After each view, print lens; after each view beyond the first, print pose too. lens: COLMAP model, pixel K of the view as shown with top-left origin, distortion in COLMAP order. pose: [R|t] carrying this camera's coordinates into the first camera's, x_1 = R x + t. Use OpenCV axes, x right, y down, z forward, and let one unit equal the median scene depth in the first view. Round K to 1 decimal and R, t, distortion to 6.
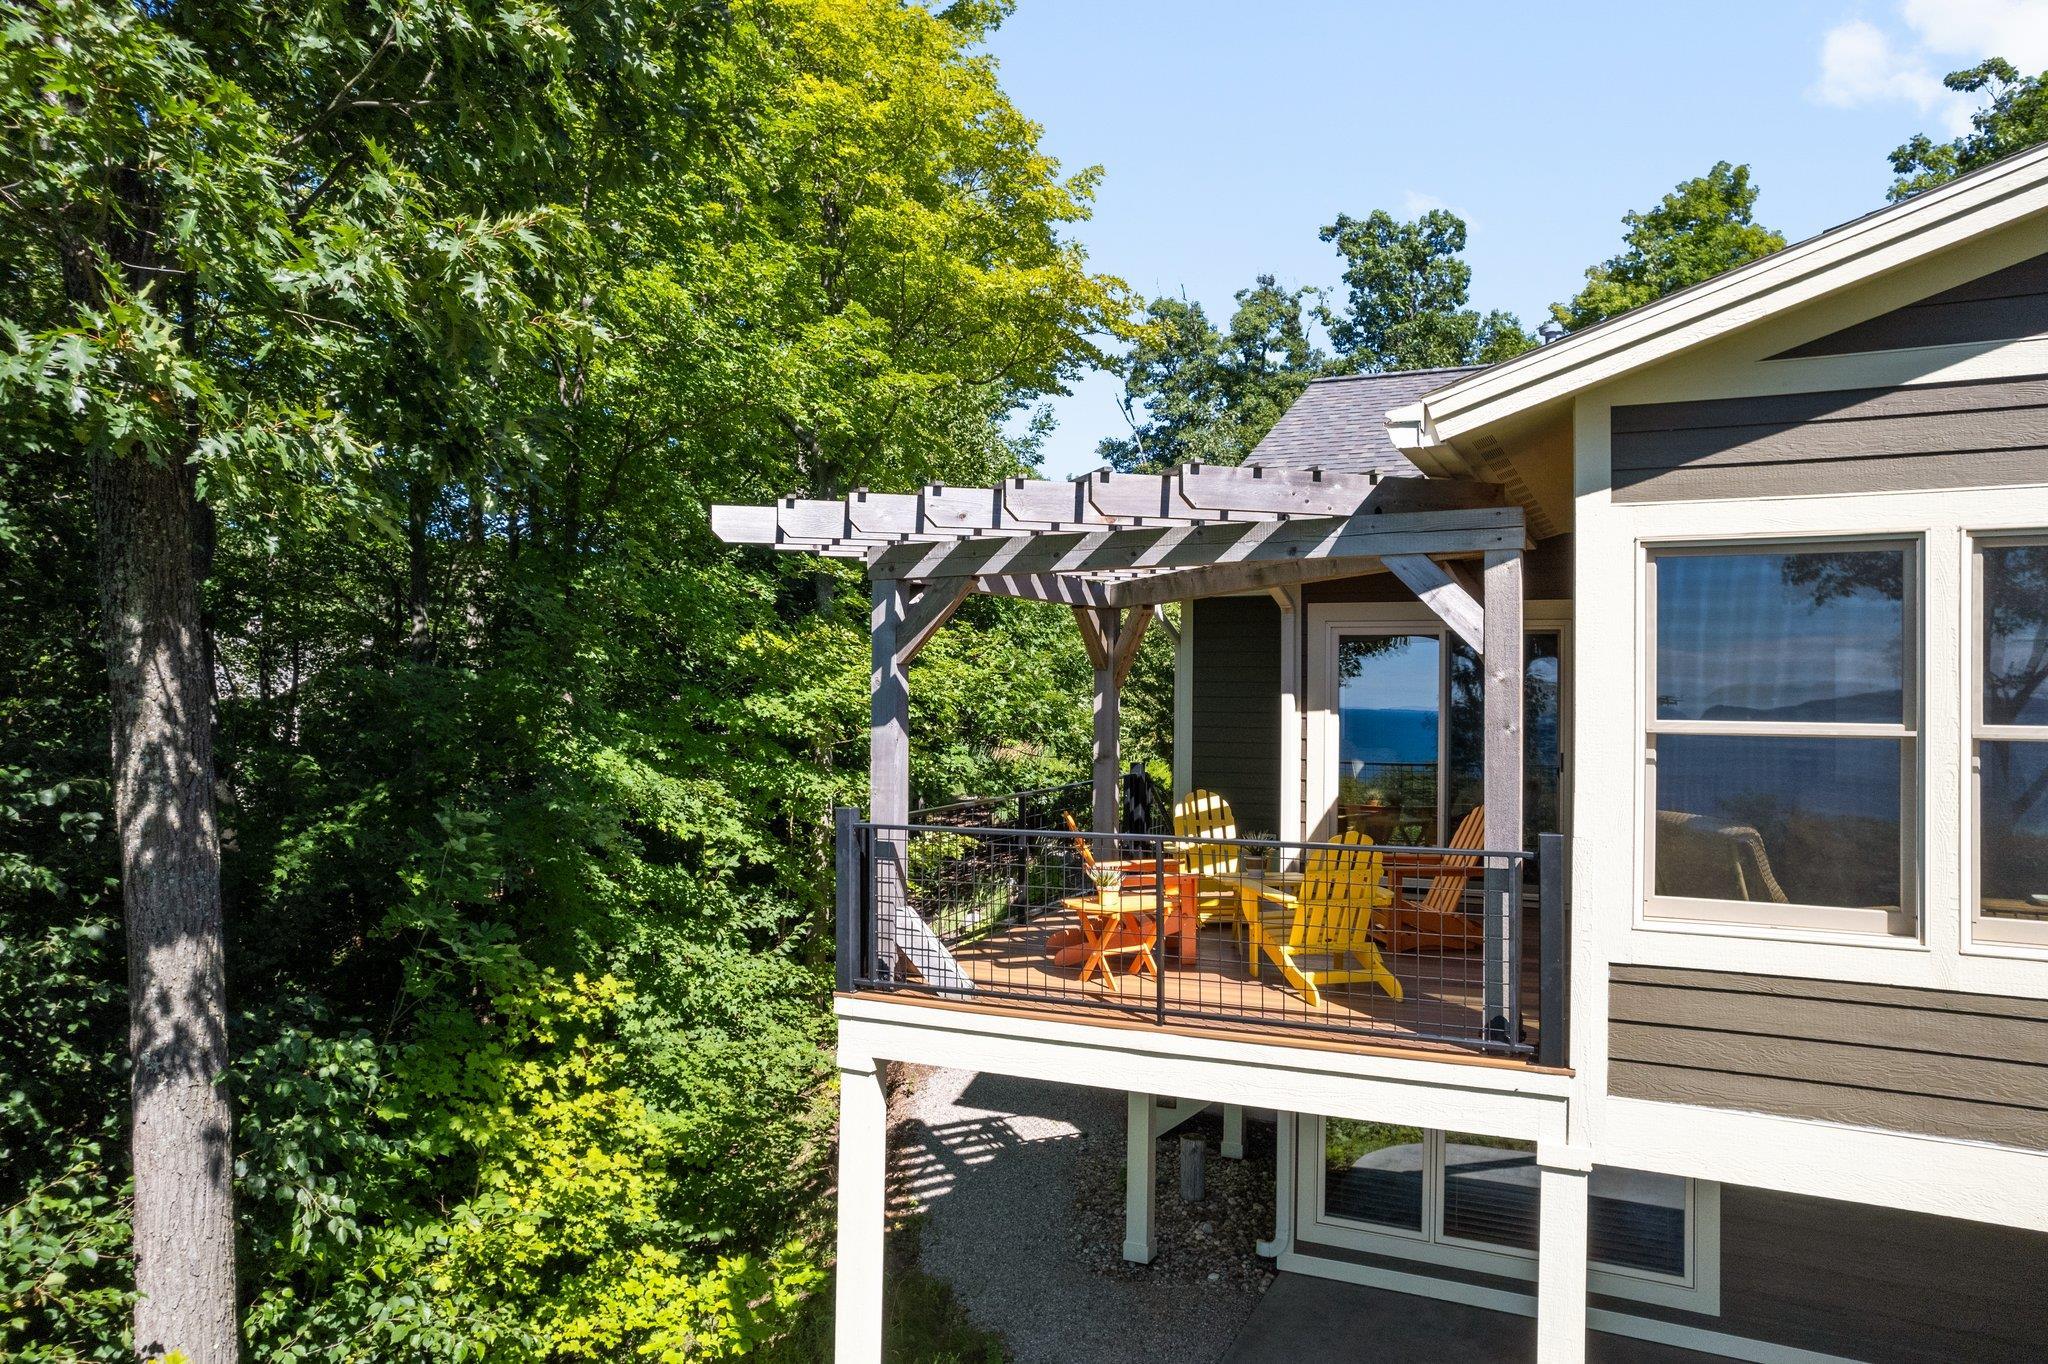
lens RADIAL K [[1314.8, 0, 1026.1], [0, 1314.8, 676.7], [0, 0, 1]] dist [-0.061281, 0.046954]
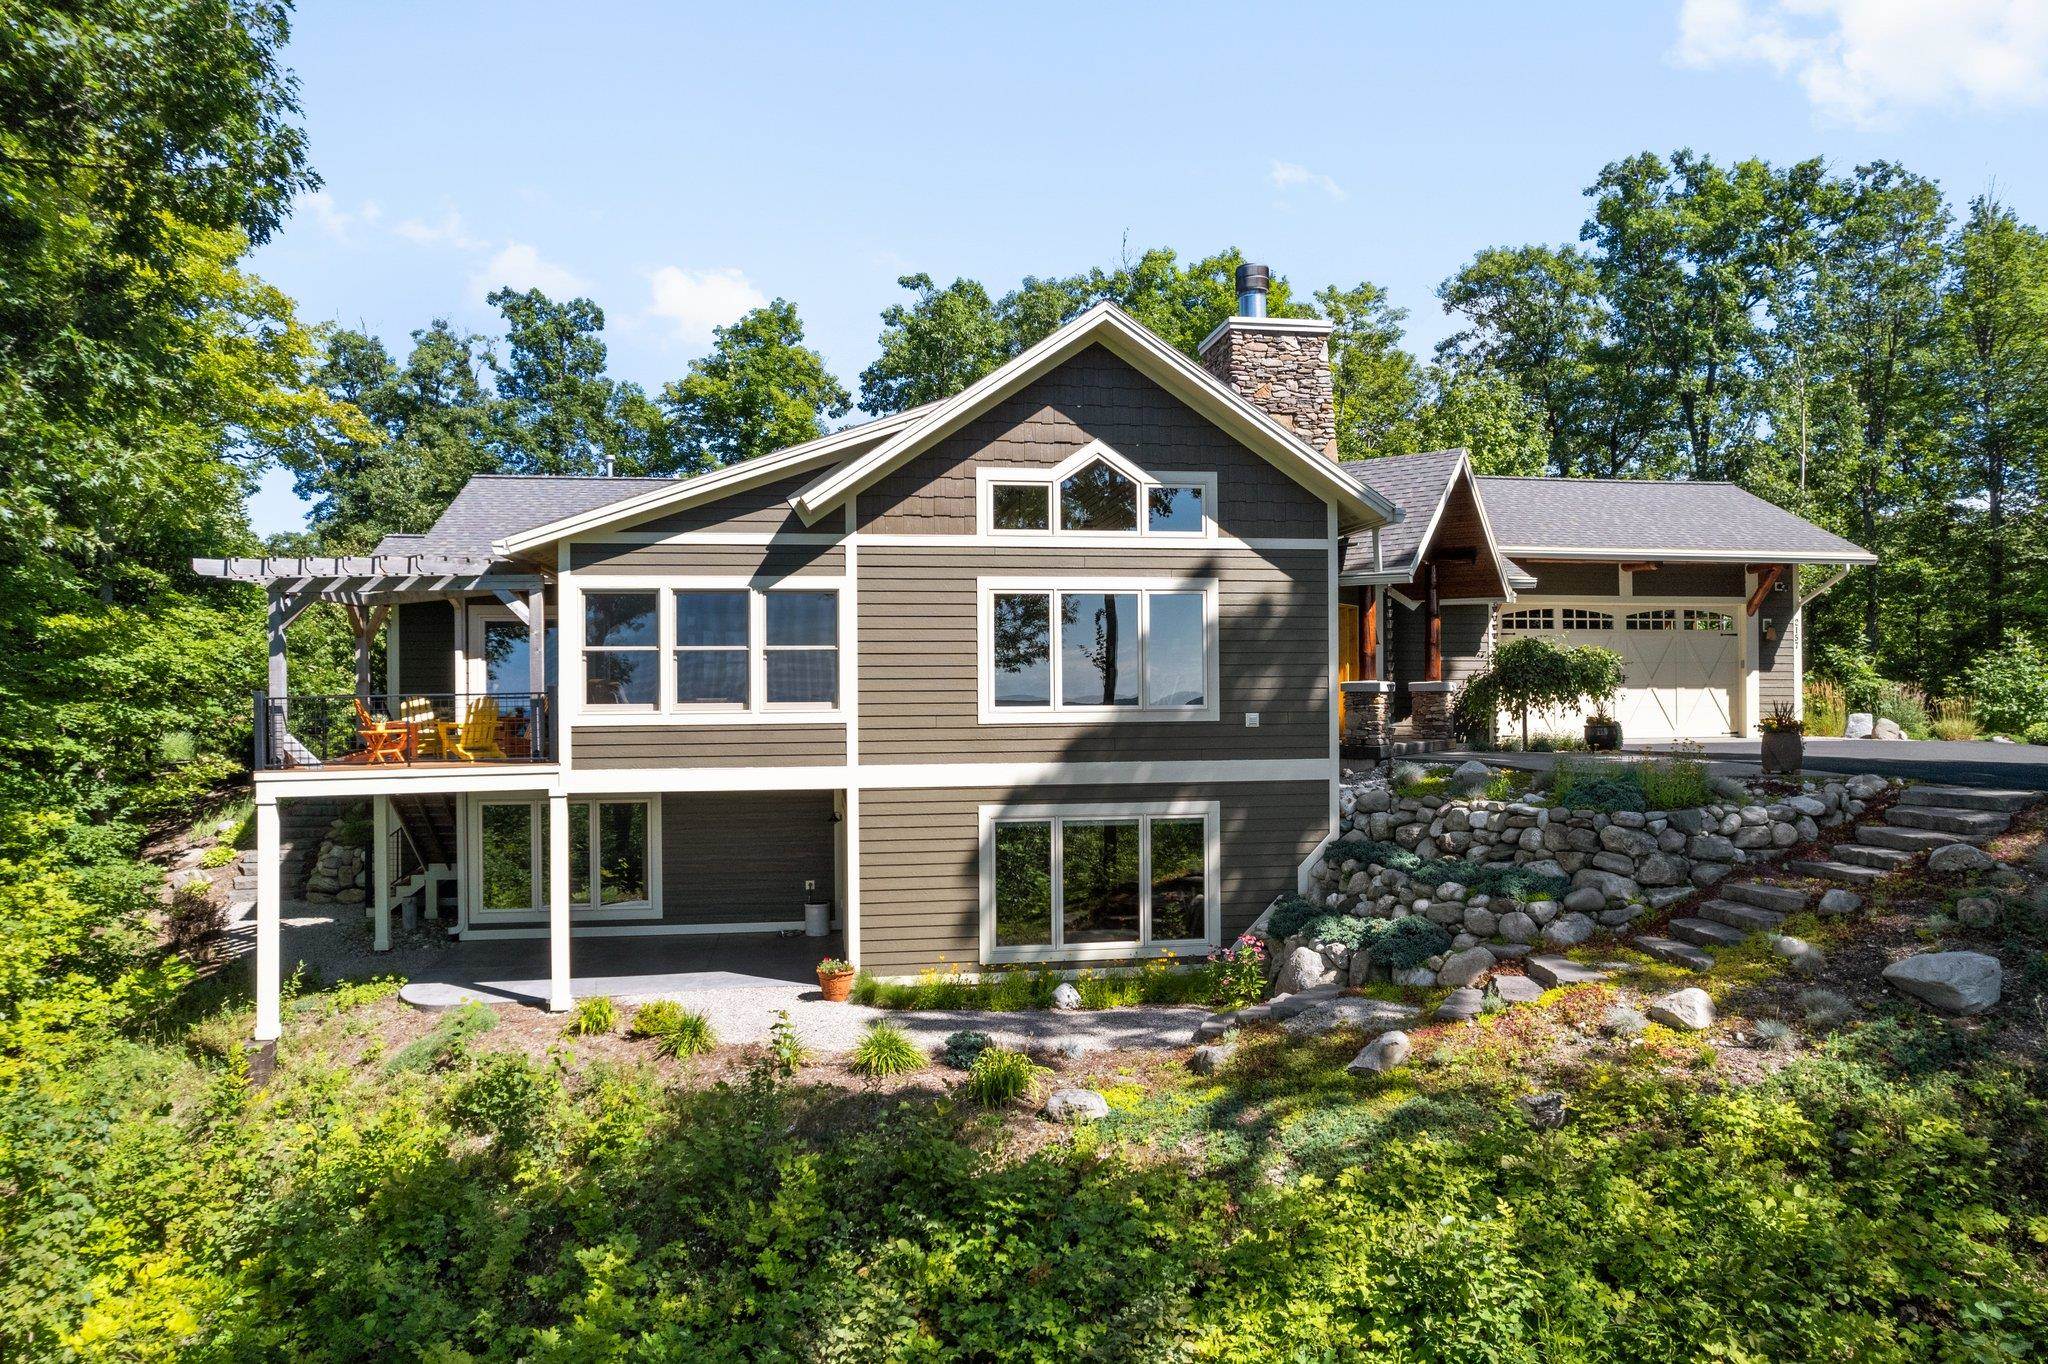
lens RADIAL K [[1314.8, 0, 1021.4], [0, 1314.8, 678.2], [0, 0, 1]] dist [-0.061281, 0.046954]
pose [[0.823808, -0.012227, 0.566737, -0.211418], [0.009578, 0.999925, 0.007649, 0.047834], [-0.566788, -0.000873, 0.823863, -1.079818]]
